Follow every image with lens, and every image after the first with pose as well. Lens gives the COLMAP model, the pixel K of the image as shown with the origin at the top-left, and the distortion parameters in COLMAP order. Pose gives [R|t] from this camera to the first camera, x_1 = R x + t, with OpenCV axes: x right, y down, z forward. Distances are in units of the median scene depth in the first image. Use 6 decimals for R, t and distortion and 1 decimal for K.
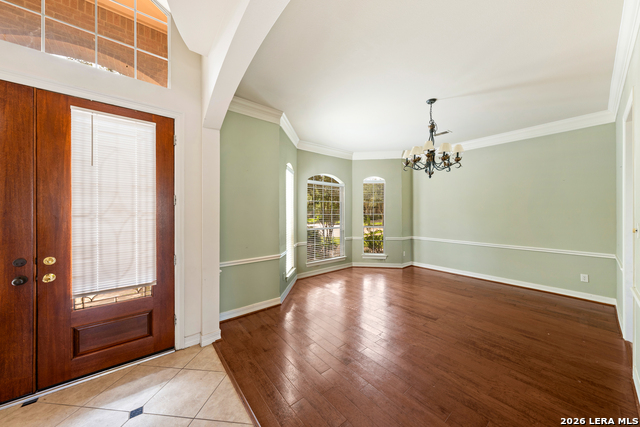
lens RADIAL K [[220.3, 0, 319.4], [0, 220.3, 211.6], [0, 0, 1]] dist [0.000472, 0.000258]
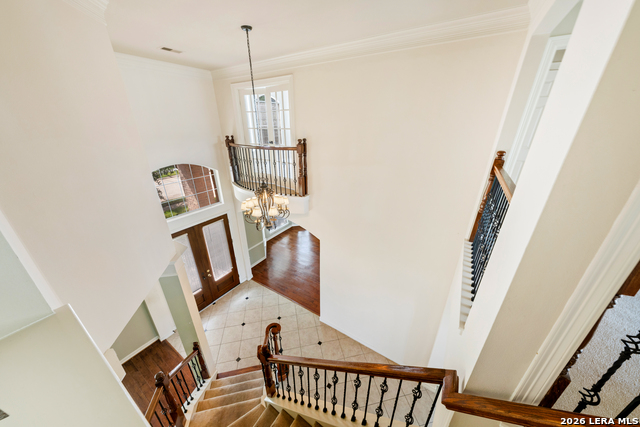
lens RADIAL K [[220.3, 0, 323.9], [0, 220.3, 214.8], [0, 0, 1]] dist [0.000472, 0.000258]
pose [[0.946365, -0.129455, 0.296031, -0.341888], [-0.002074, 0.913771, 0.406225, -1.475607], [-0.323093, -0.385051, 0.864492, -1.633570]]
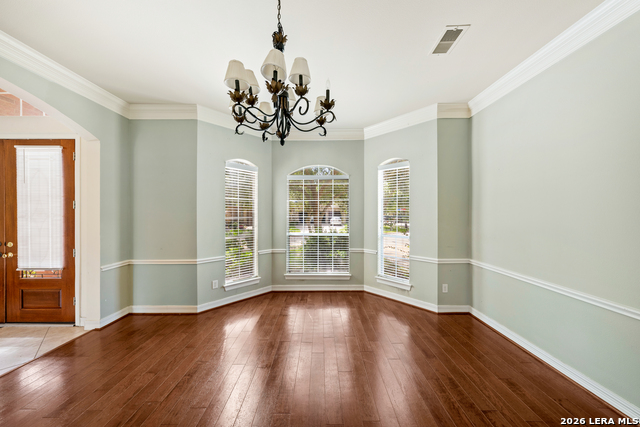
lens RADIAL K [[220.3, 0, 319.7], [0, 220.3, 213.4], [0, 0, 1]] dist [0.000472, 0.000258]
pose [[0.776143, -0.000949, -0.630556, 1.203149], [0.003313, 0.999991, 0.002573, -0.000994], [0.630548, -0.004086, 0.776140, 0.909195]]
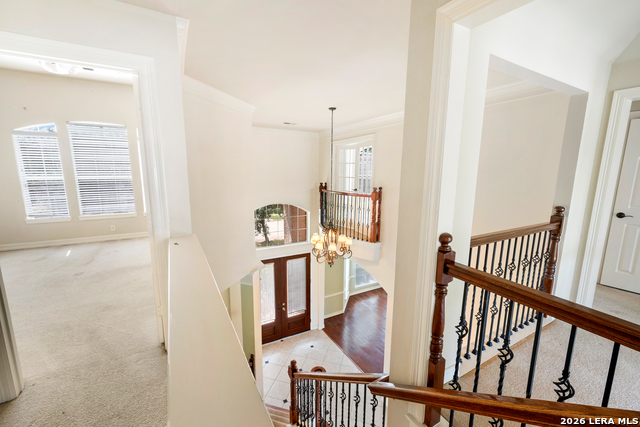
lens RADIAL K [[270.3, 0, 319.0], [0, 270.3, 211.4], [0, 0, 1]] dist [0.003364, 0.000244]
pose [[0.984976, 0.030593, -0.169962, 0.006259], [-0.001656, 0.985812, 0.167844, -1.497306], [0.172685, -0.165041, 0.971052, -2.159752]]
